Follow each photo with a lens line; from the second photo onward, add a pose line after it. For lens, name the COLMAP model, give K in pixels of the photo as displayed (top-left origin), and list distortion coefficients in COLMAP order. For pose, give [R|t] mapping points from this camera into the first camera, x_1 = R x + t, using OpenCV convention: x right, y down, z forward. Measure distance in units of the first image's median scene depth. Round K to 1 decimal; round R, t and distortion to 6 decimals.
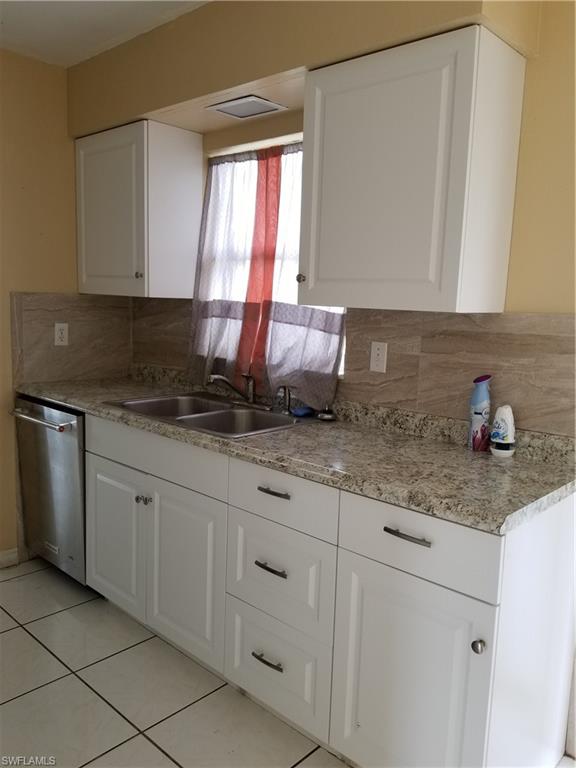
lens RADIAL K [[600.5, 0, 288.0], [0, 600.5, 384.0], [0, 0, 1]] dist [0.086164, -0.151589]
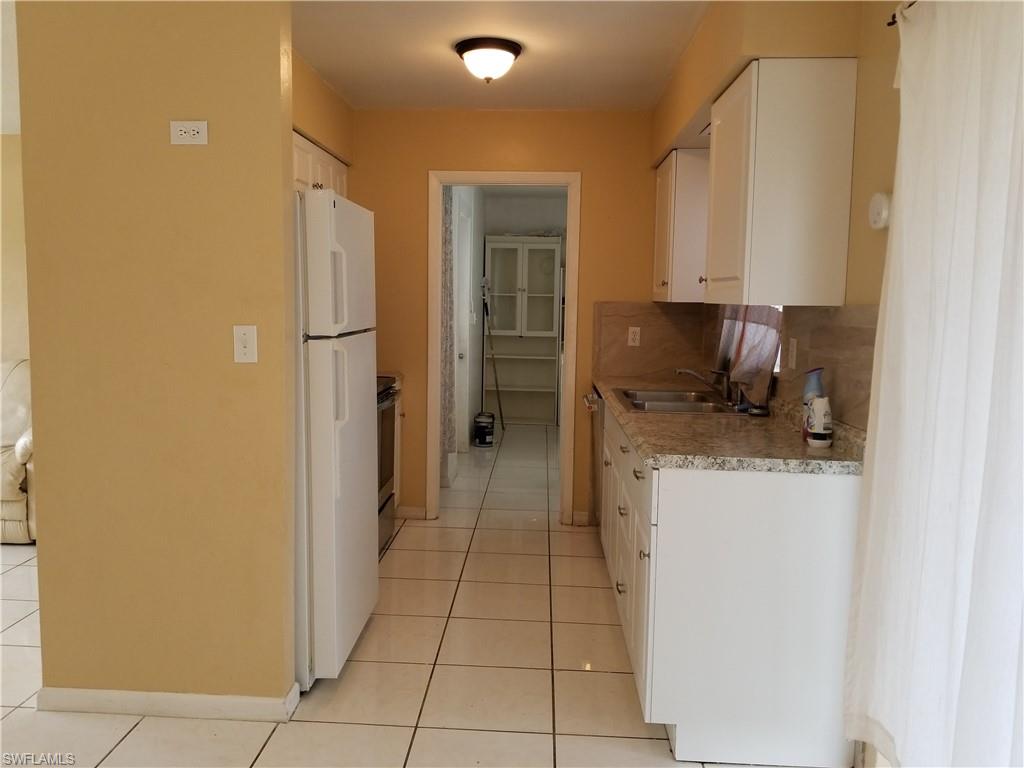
lens RADIAL K [[800.6, 0, 511.1], [0, 800.6, 377.7], [0, 0, 1]] dist [0.086164, -0.151589]
pose [[0.644272, 0.048178, -0.763278, 0.887371], [-0.098834, 0.994890, -0.020628, 0.069883], [0.758384, 0.088728, 0.645741, -0.223893]]
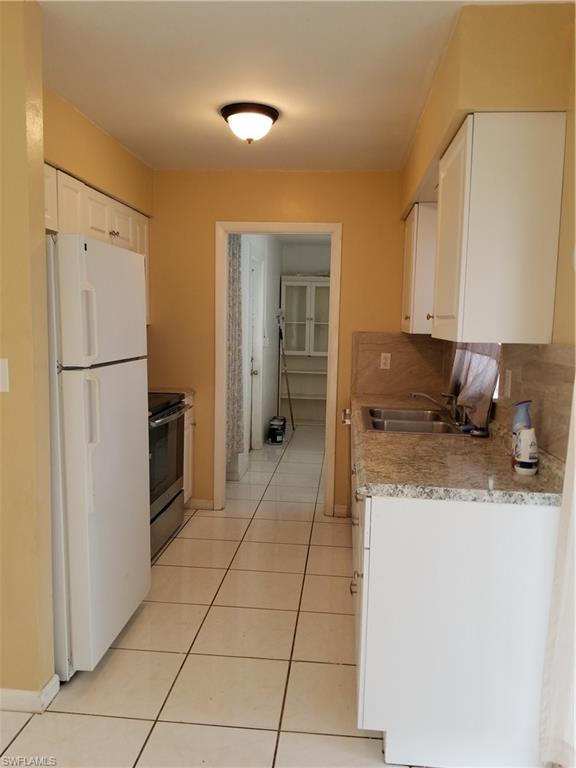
lens RADIAL K [[599.3, 0, 305.3], [0, 599.3, 391.2], [0, 0, 1]] dist [0.073190, -0.093066]
pose [[0.622789, 0.066139, -0.779590, 0.804274], [-0.108361, 0.994109, -0.002227, 0.013153], [0.774850, 0.085864, 0.626287, 0.000081]]
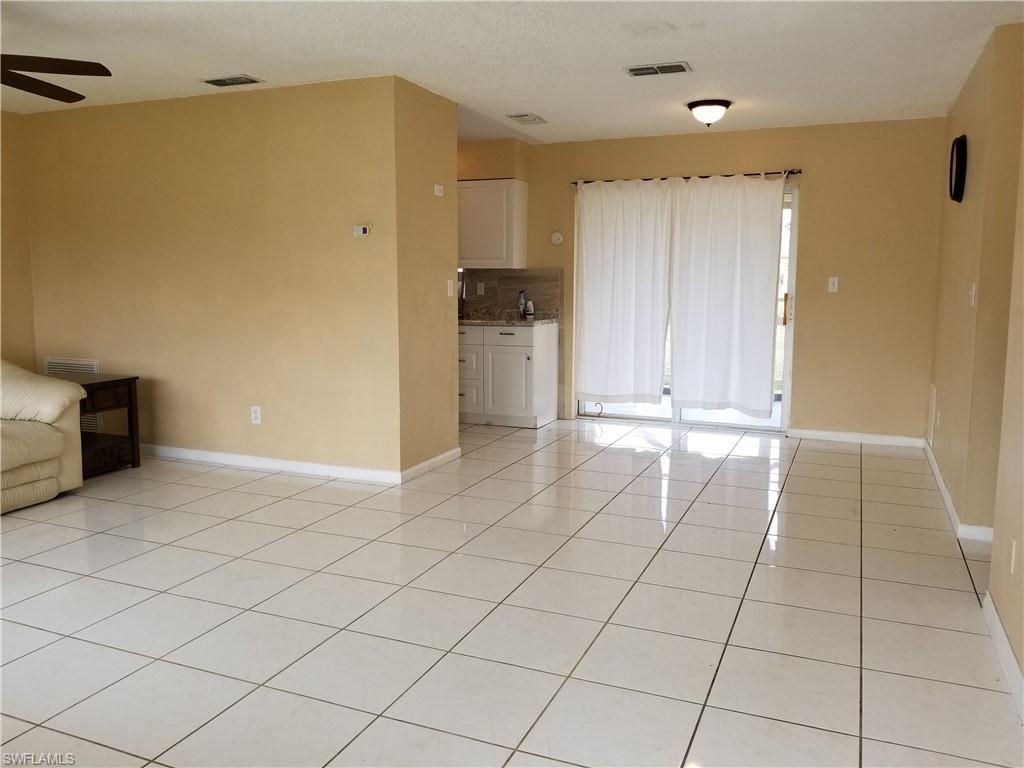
lens RADIAL K [[800.6, 0, 511.1], [0, 800.6, 377.7], [0, 0, 1]] dist [0.086164, -0.151589]
pose [[0.941227, -0.076403, 0.329020, -0.847691], [0.077628, 0.996938, 0.009432, 0.300988], [-0.328734, 0.016664, 0.944276, -2.155549]]
